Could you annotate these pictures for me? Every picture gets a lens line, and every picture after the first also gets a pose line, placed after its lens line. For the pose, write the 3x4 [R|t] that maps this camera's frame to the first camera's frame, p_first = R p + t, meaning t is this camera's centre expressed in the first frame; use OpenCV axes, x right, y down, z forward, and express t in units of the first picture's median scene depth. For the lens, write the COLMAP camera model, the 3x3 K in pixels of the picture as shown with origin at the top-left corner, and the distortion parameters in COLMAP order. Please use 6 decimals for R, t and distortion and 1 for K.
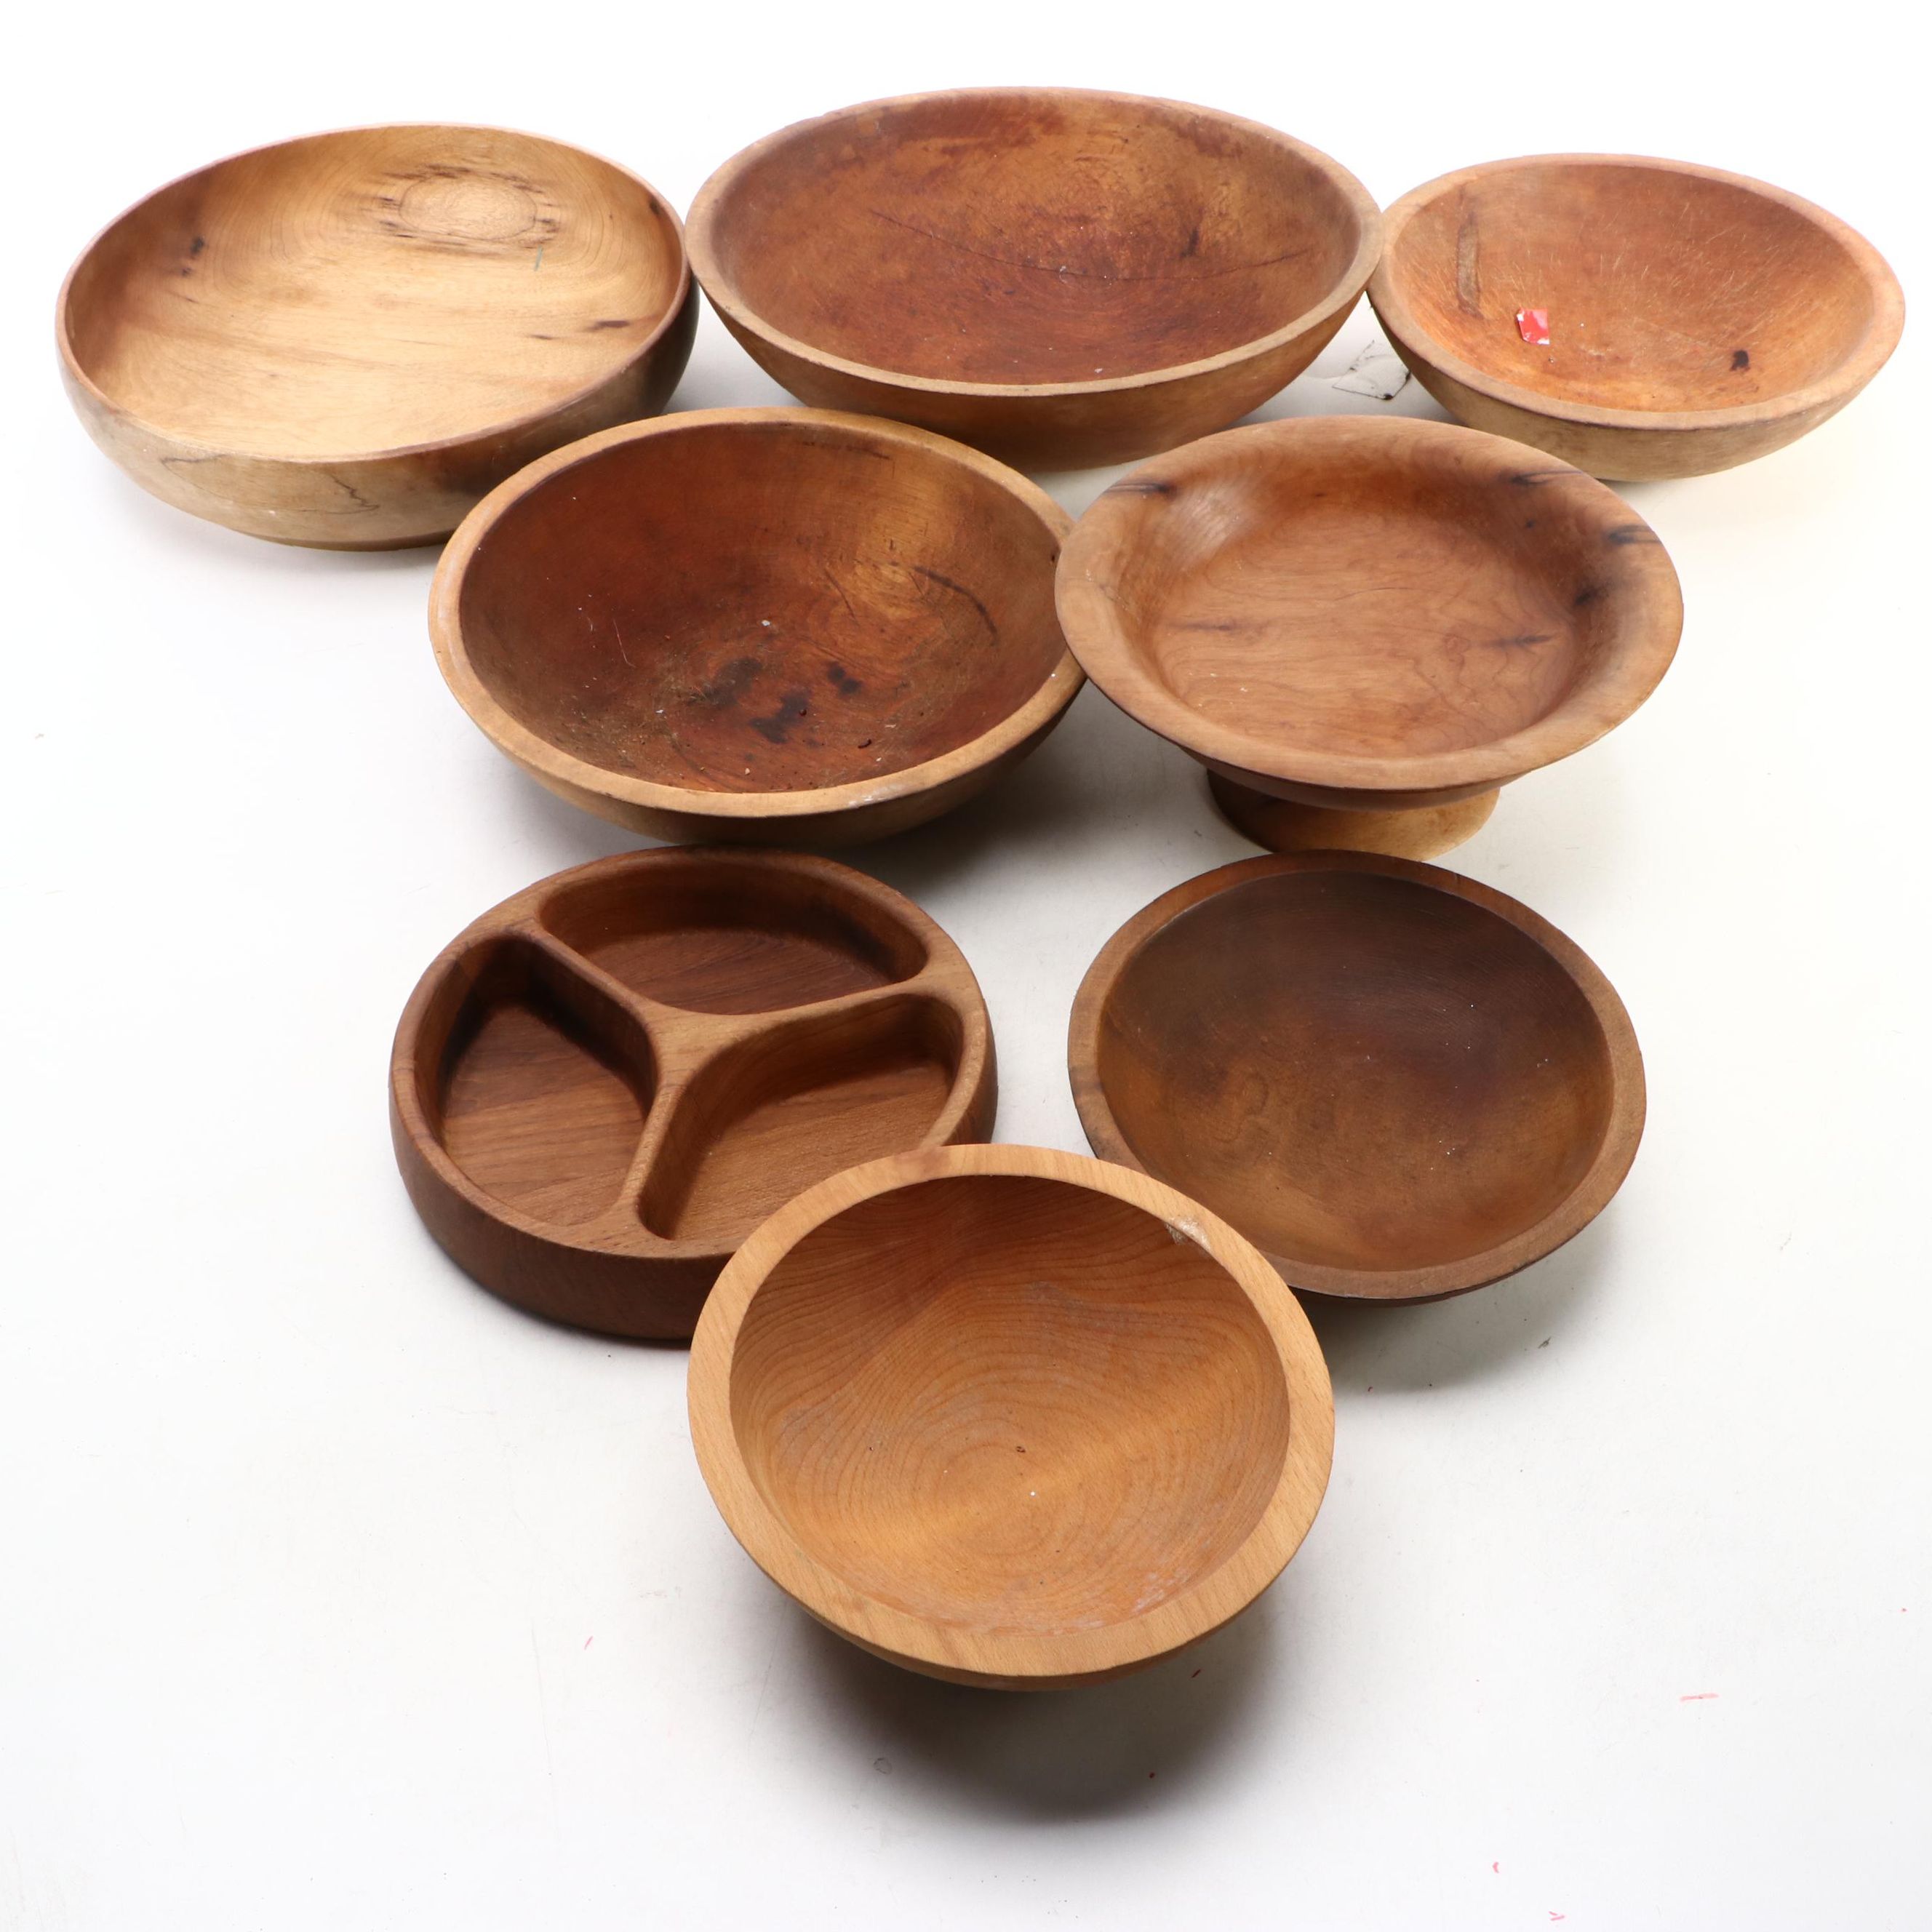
lens RADIAL K [[3033.7, 0, 966.0], [0, 3033.7, 966.0], [0, 0, 1]] dist [-0.119249, 0.339505]
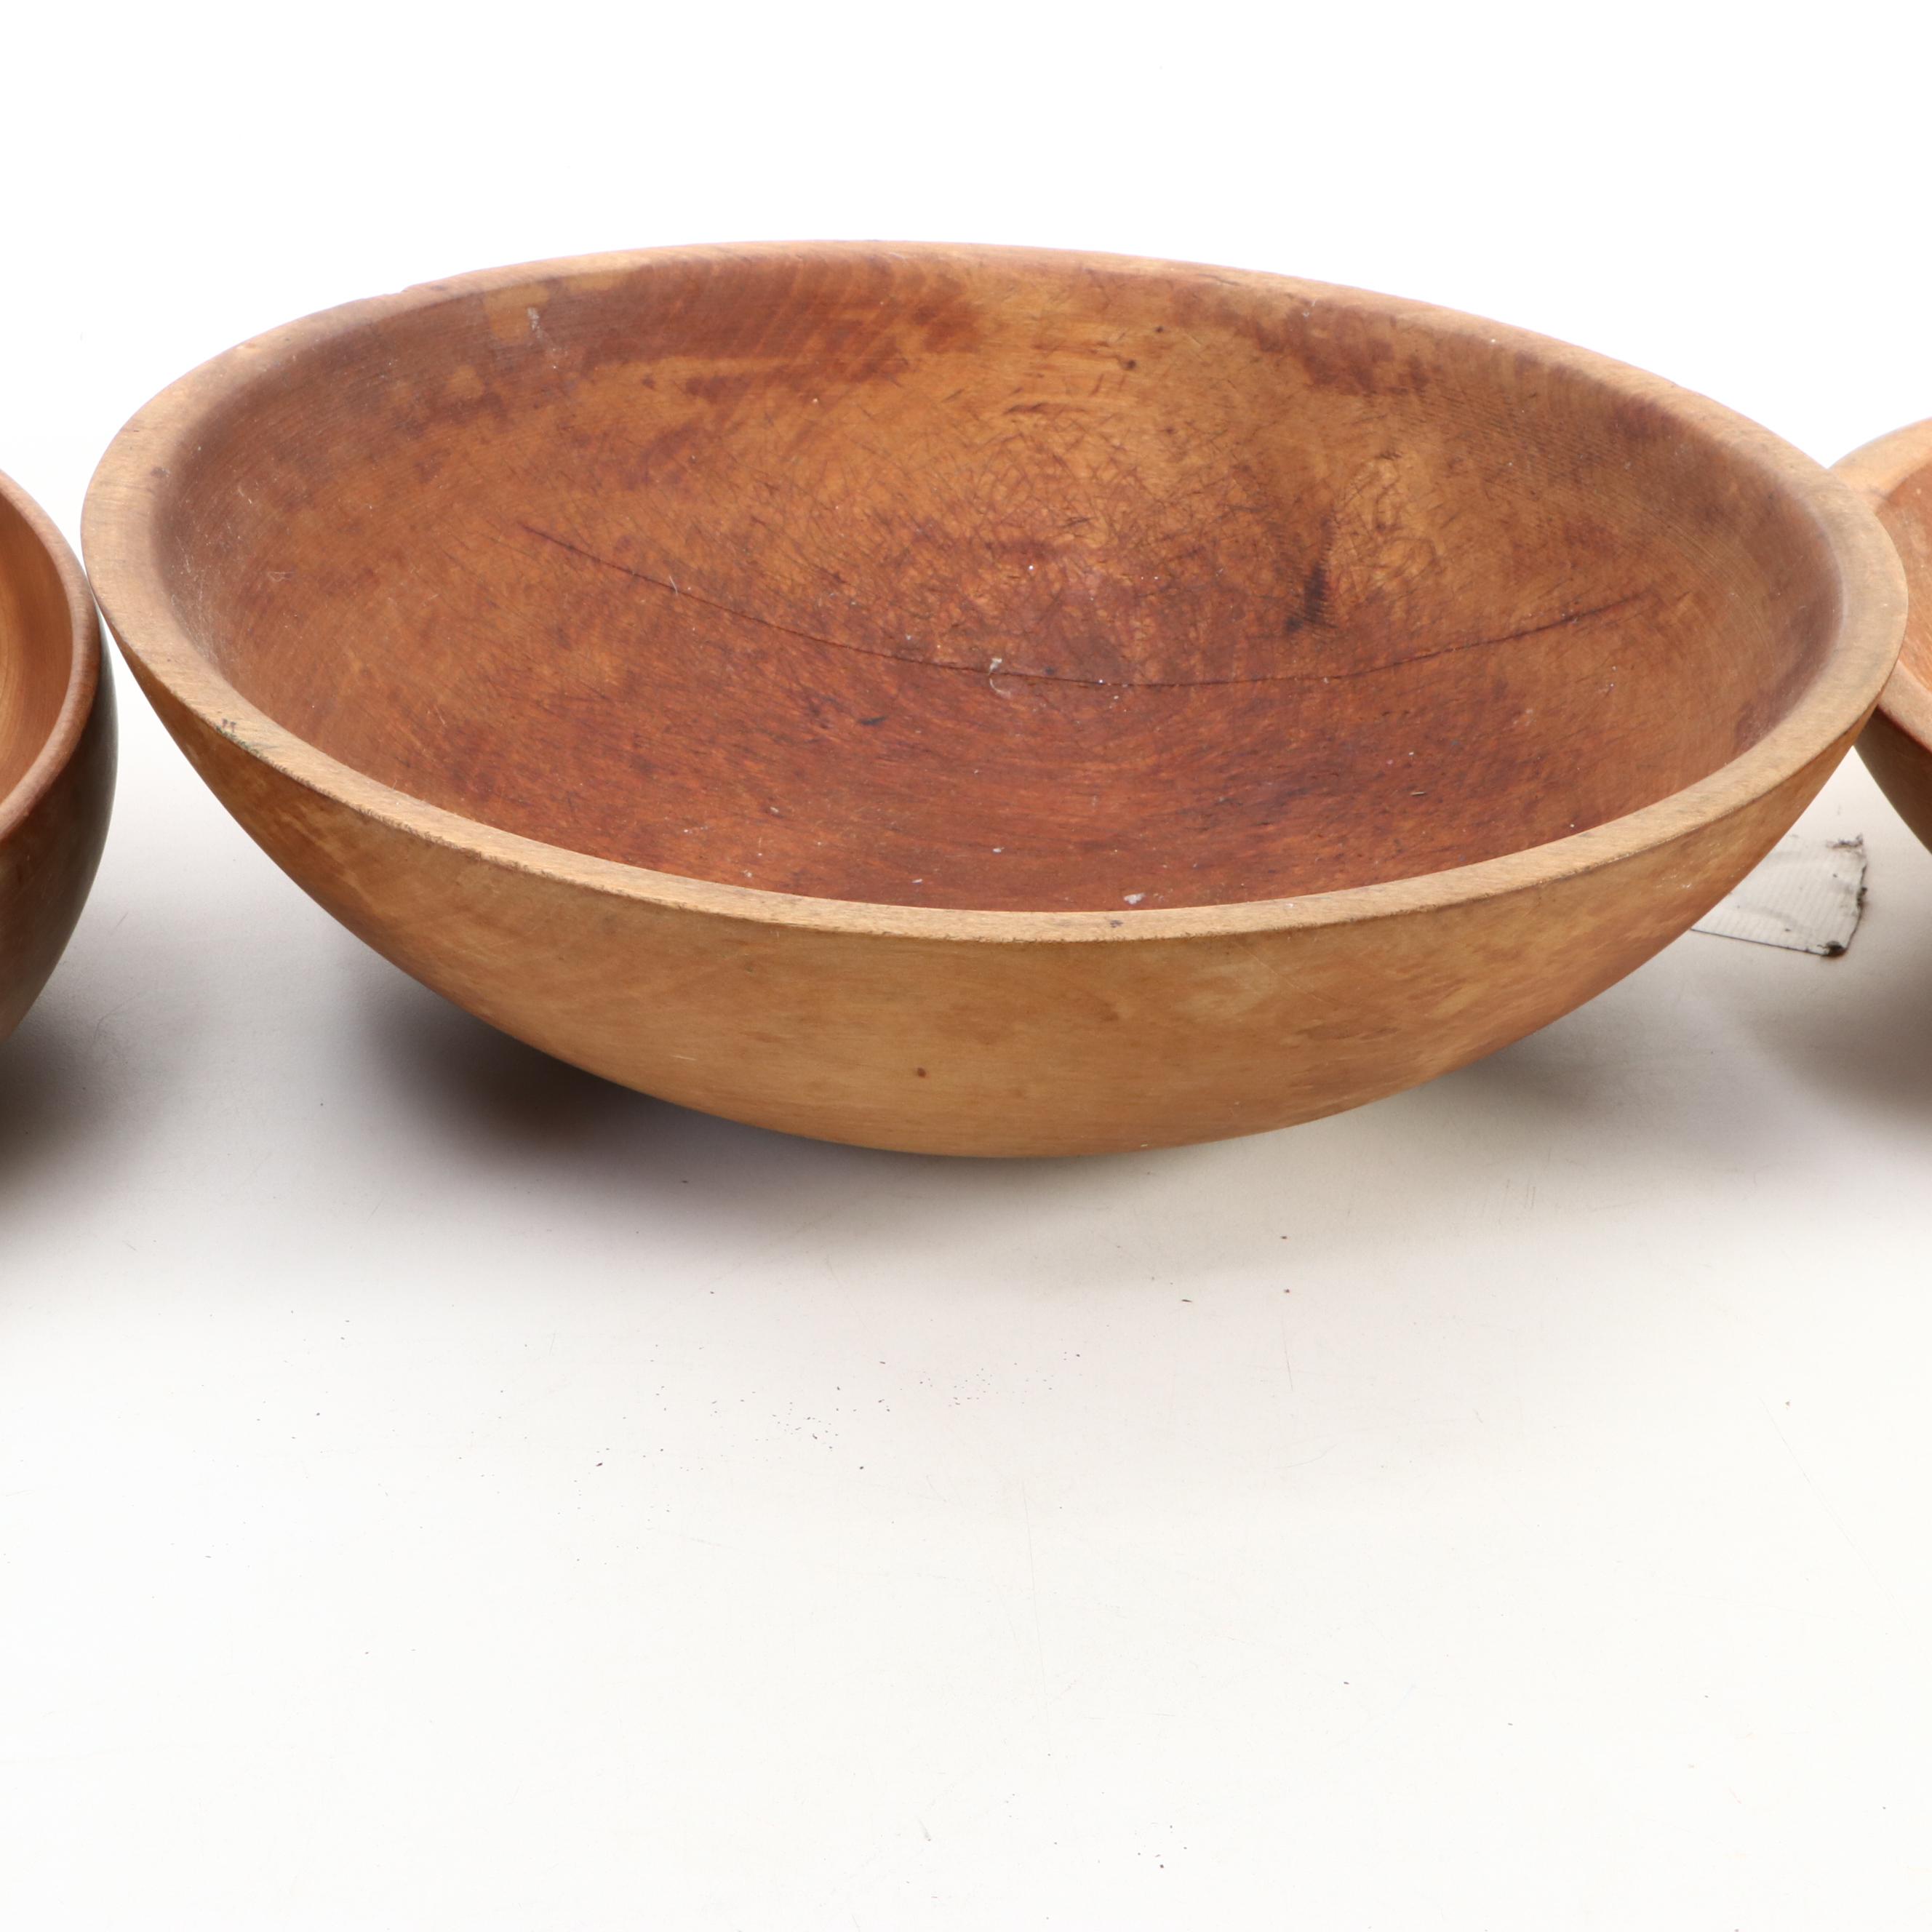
lens RADIAL K [[4404.3, 0, 966.0], [0, 4404.3, 966.0], [0, 0, 1]] dist [0.016499, 0.145556]
pose [[0.986347, -0.017191, 0.163779, -0.084099], [0.050766, 0.977842, -0.203097, -0.083268], [-0.156658, 0.208639, 0.965364, 0.515417]]
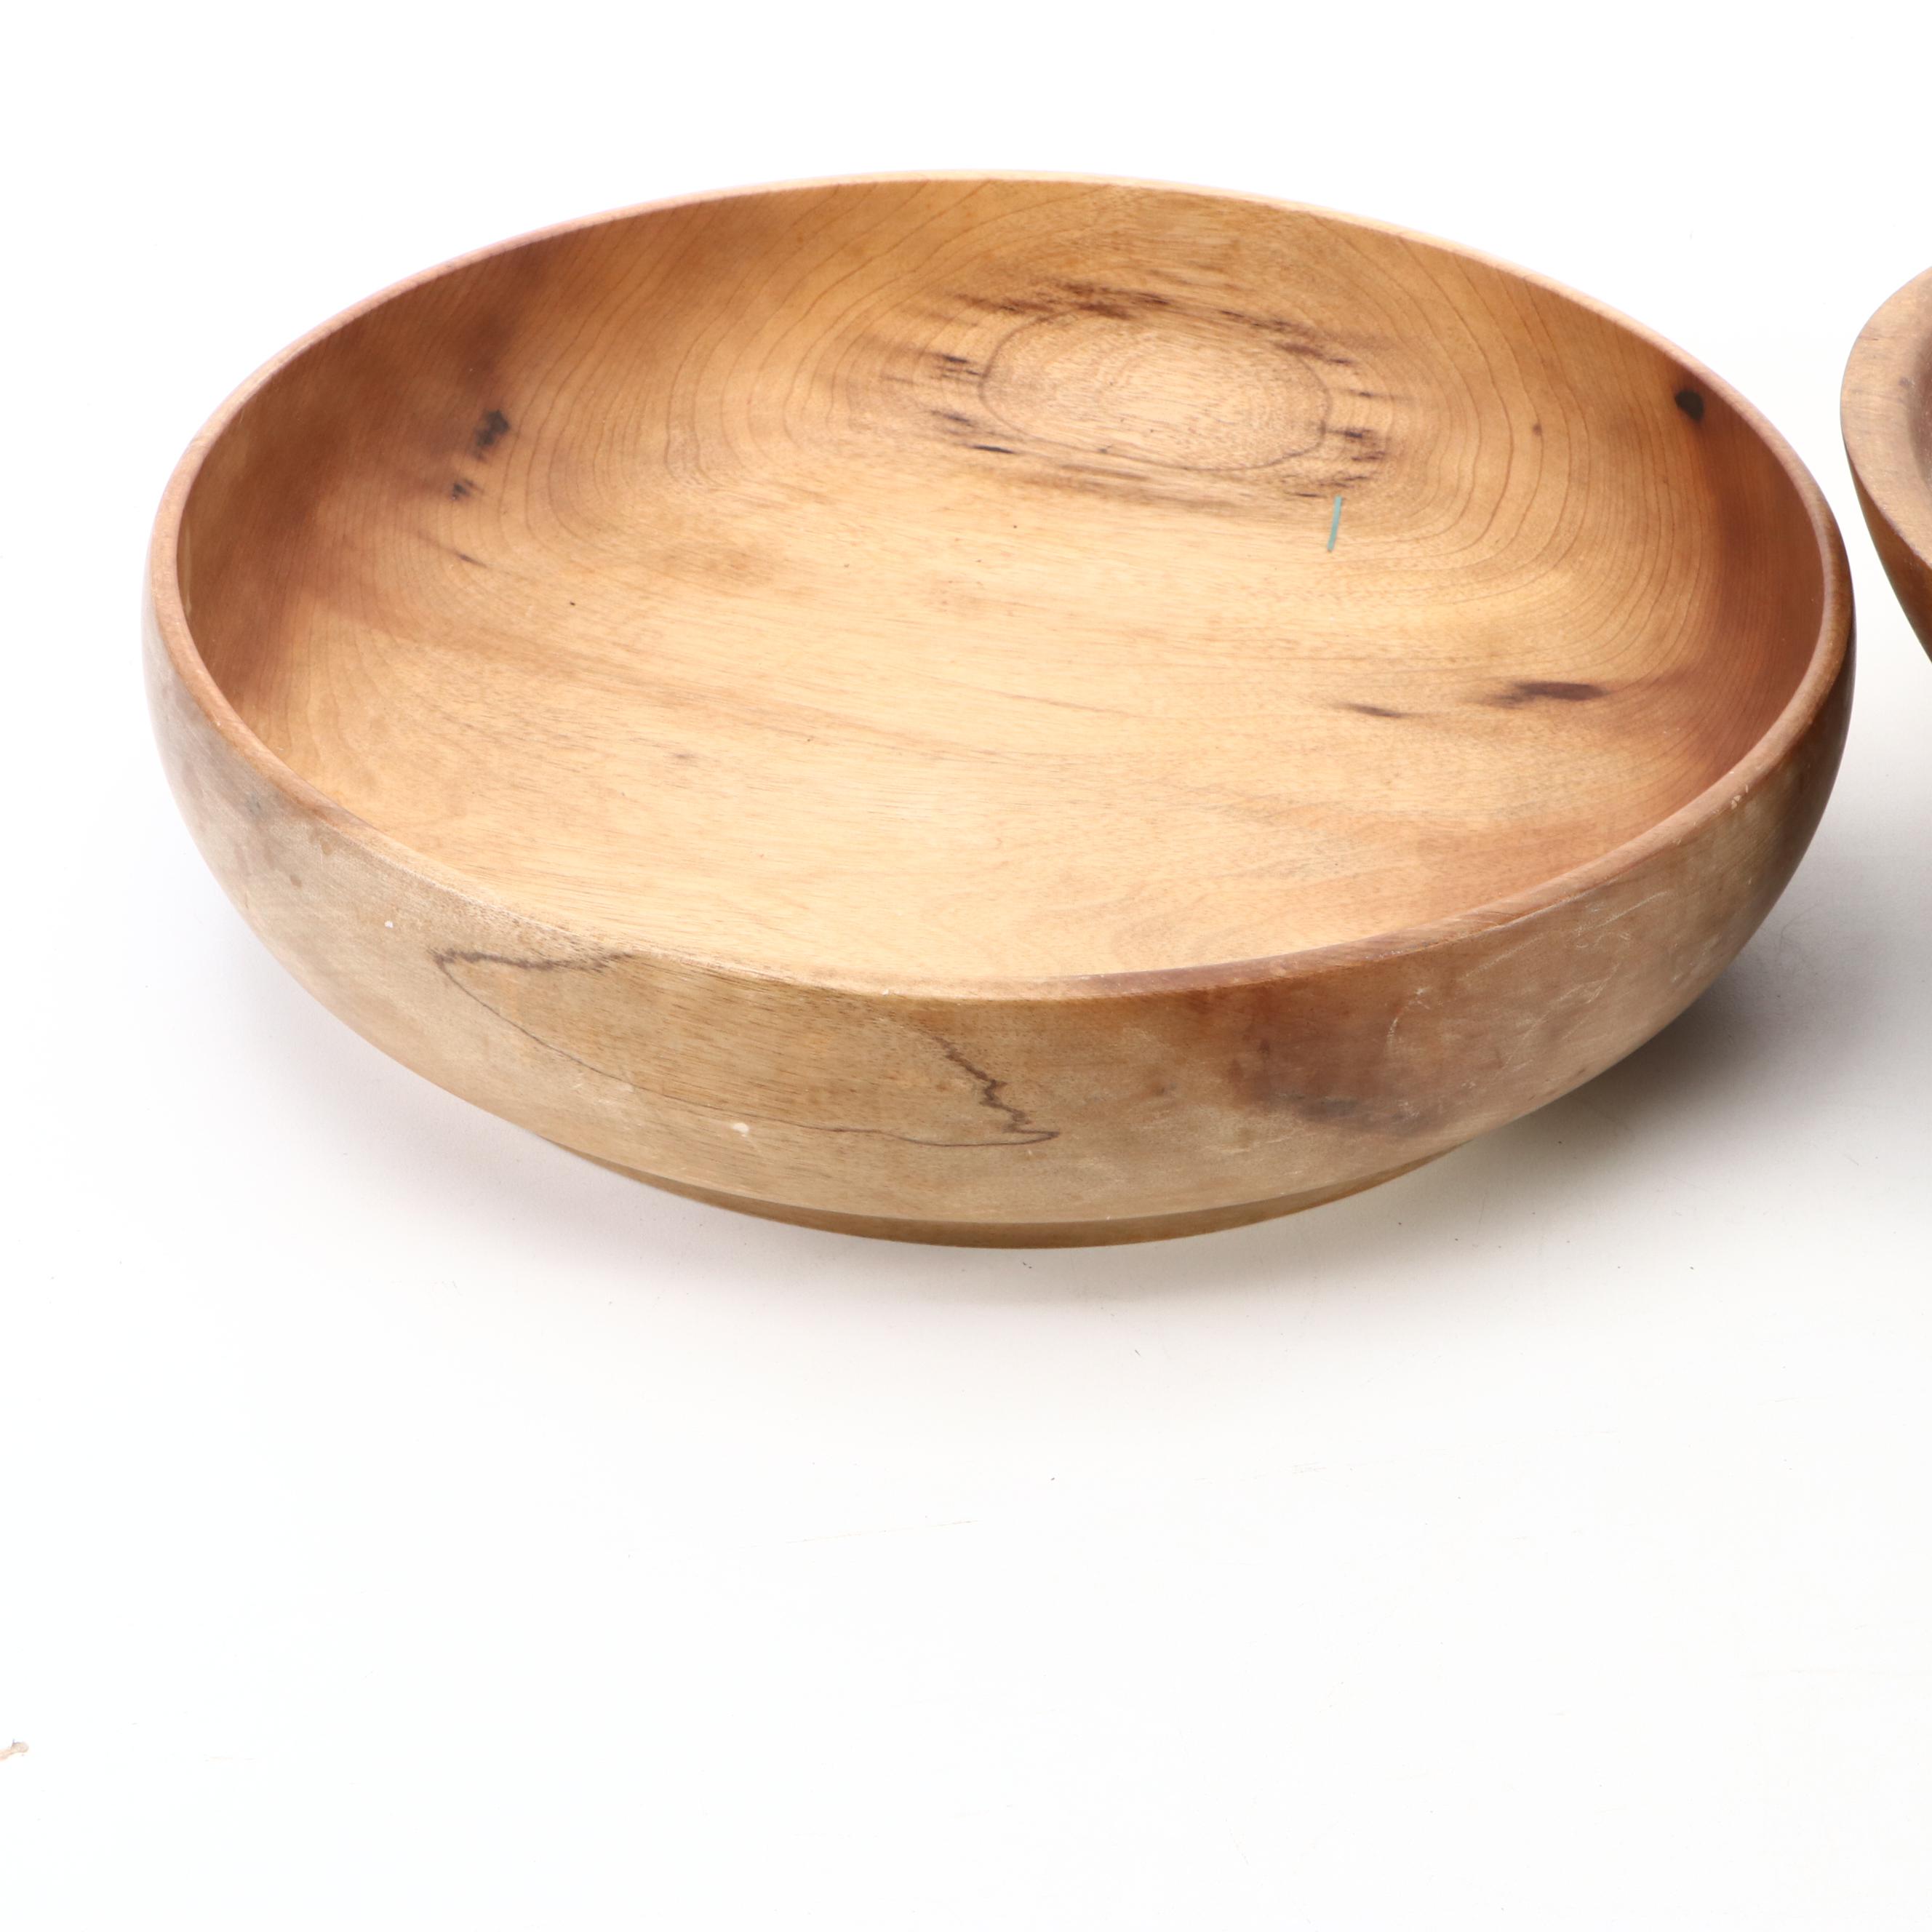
lens RADIAL K [[4404.3, 0, 966.0], [0, 4404.3, 966.0], [0, 0, 1]] dist [0.016499, 0.145556]
pose [[0.996447, 0.067479, -0.050403, -0.188720], [-0.075329, 0.981694, -0.174937, -0.086024], [0.037676, 0.178112, 0.983289, 0.523396]]
